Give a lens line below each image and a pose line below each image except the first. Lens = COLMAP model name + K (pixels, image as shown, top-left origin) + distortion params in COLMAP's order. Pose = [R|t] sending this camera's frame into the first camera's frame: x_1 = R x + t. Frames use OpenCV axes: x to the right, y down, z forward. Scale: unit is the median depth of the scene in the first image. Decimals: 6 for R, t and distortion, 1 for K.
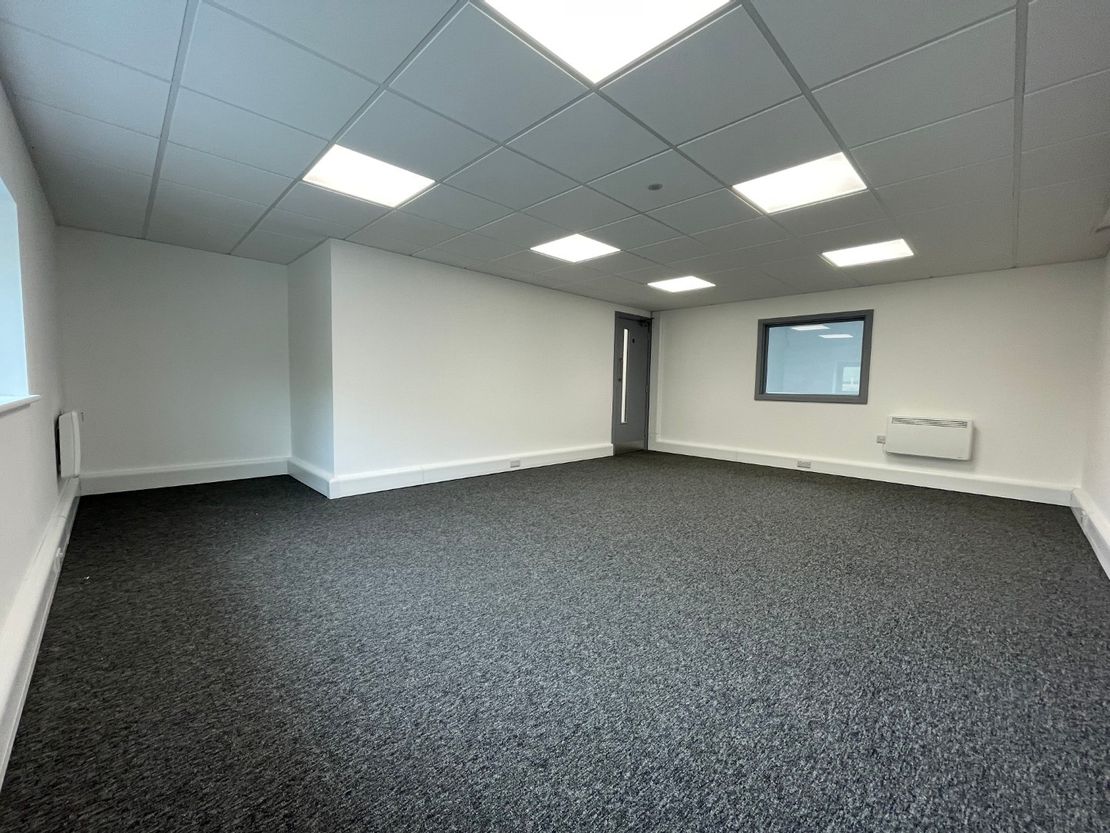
lens RADIAL K [[452.2, 0, 553.5], [0, 452.2, 419.0], [0, 0, 1]] dist [0.000838, 0.000655]
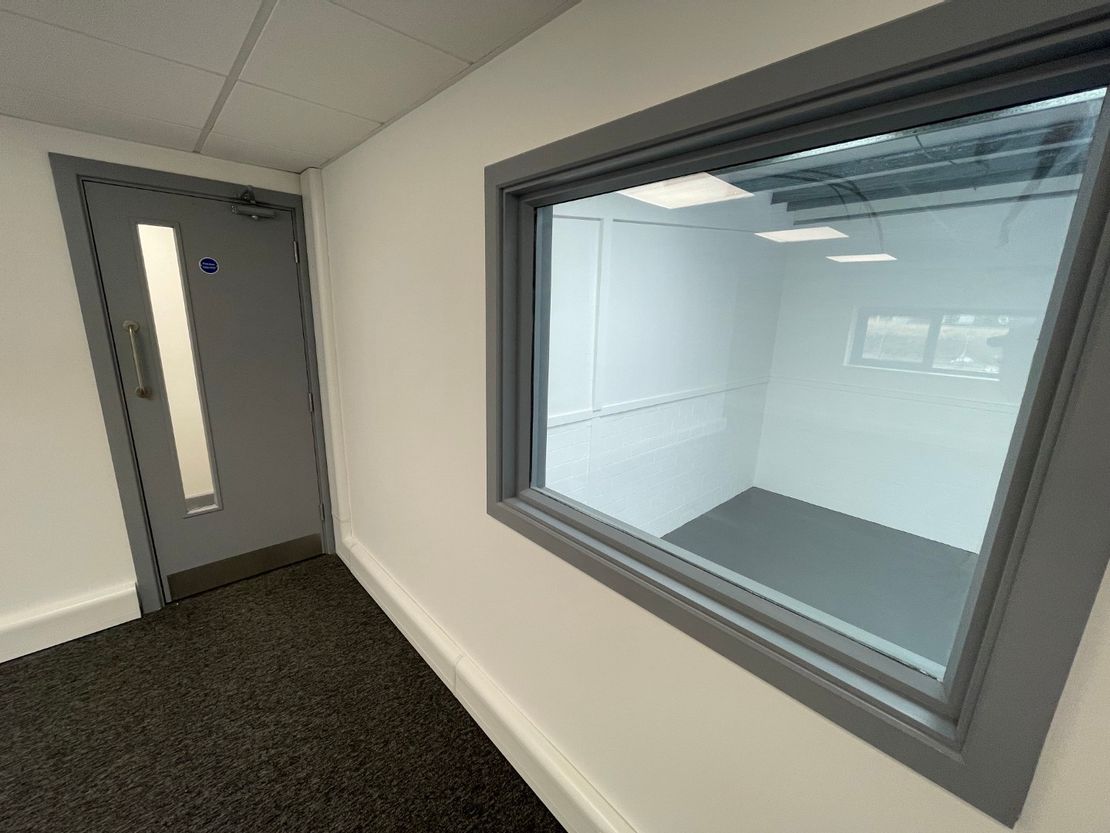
lens RADIAL K [[452.2, 0, 553.5], [0, 452.2, 419.0], [0, 0, 1]] dist [0.000838, 0.000655]
pose [[0.999515, 0.018522, -0.025015, 0.936248], [-0.014194, 0.986481, 0.163260, -0.261973], [0.027701, -0.162826, 0.986266, 1.454422]]
